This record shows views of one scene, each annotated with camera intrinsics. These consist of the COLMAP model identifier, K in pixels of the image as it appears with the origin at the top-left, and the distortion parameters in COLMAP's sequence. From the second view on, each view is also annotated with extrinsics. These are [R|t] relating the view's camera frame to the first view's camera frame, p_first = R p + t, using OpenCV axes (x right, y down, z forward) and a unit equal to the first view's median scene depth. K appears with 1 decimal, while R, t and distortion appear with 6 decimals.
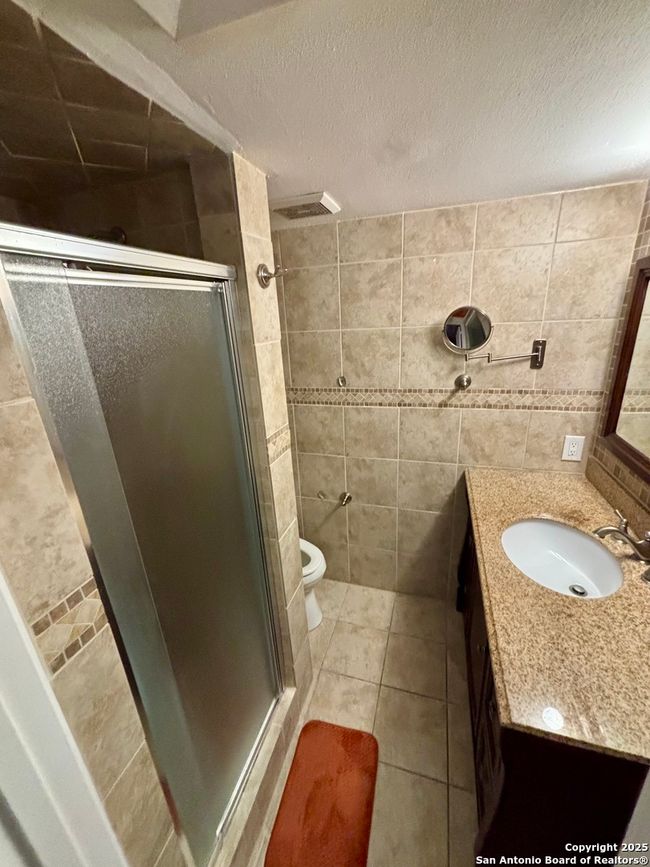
lens RADIAL K [[349.4, 0, 327.7], [0, 349.4, 432.0], [0, 0, 1]] dist [-0.000025, 0.000134]
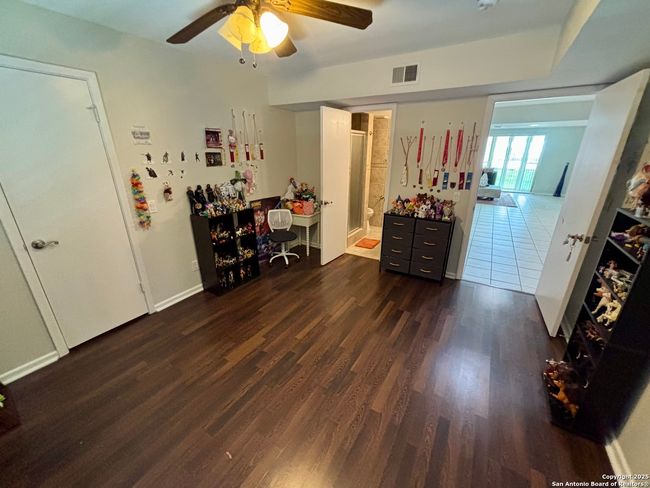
lens RADIAL K [[262.0, 0, 325.0], [0, 262.0, 244.0], [0, 0, 1]] dist [-0.000025, 0.000134]
pose [[0.966404, 0.139200, -0.216071, 0.258985], [-0.130847, 0.990008, 0.052568, 1.180886], [0.221230, -0.022529, 0.974961, -3.295894]]
